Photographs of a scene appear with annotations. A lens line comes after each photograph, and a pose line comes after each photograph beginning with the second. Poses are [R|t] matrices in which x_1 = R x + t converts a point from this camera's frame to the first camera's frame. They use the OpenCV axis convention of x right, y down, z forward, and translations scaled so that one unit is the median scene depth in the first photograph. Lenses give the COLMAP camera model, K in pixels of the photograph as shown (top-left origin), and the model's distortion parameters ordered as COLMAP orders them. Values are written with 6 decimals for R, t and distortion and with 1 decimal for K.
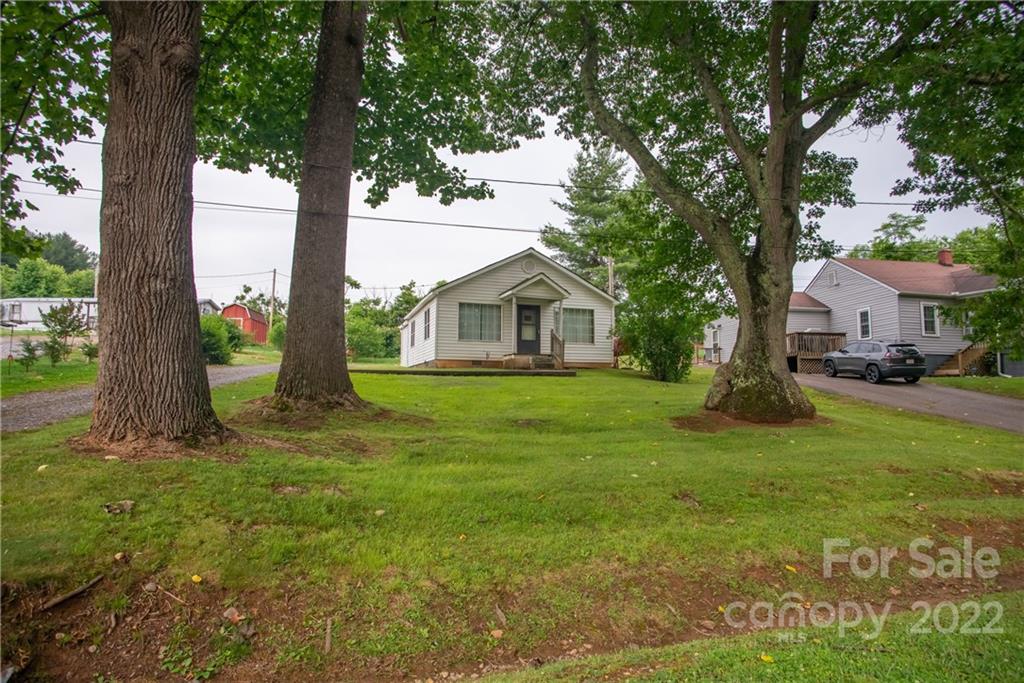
lens RADIAL K [[559.2, 0, 512.0], [0, 559.2, 341.5], [0, 0, 1]] dist [-0.109142, 0.065292]
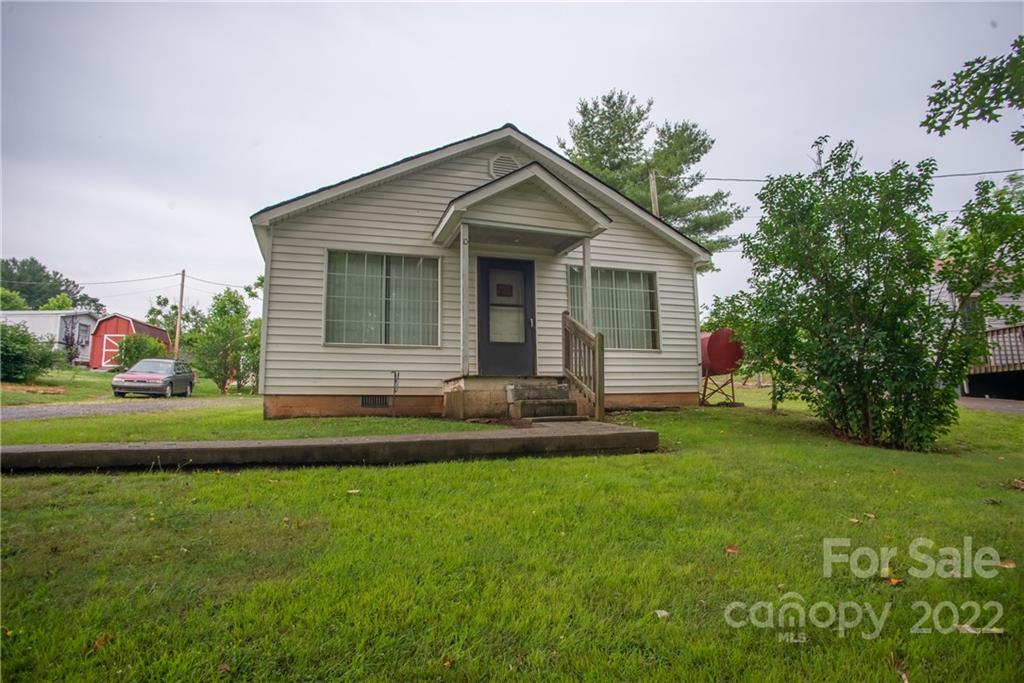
lens RADIAL K [[559.2, 0, 512.0], [0, 559.2, 341.5], [0, 0, 1]] dist [-0.109142, 0.065292]
pose [[0.999750, -0.021291, 0.006828, 0.030580], [0.021556, 0.998910, -0.041408, 0.013795], [-0.005939, 0.041545, 0.999119, 0.593039]]
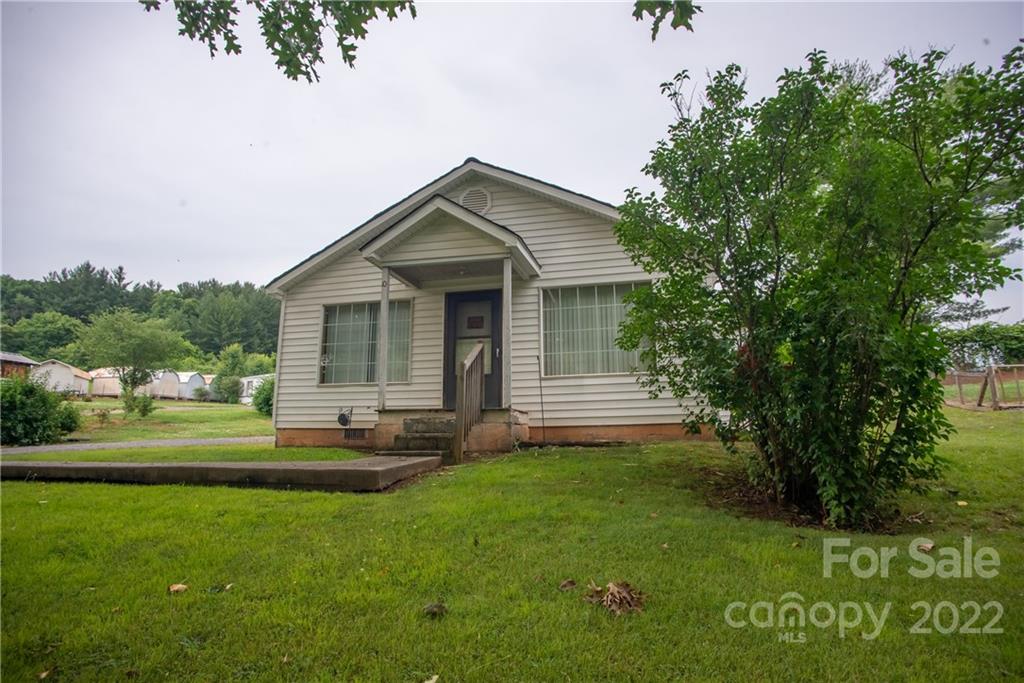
lens RADIAL K [[559.2, 0, 512.0], [0, 559.2, 341.5], [0, 0, 1]] dist [-0.109142, 0.065292]
pose [[0.850289, -0.106650, -0.515397, 0.268071], [0.055584, 0.991974, -0.113566, 0.021318], [0.523373, 0.067916, 0.849393, 0.670264]]
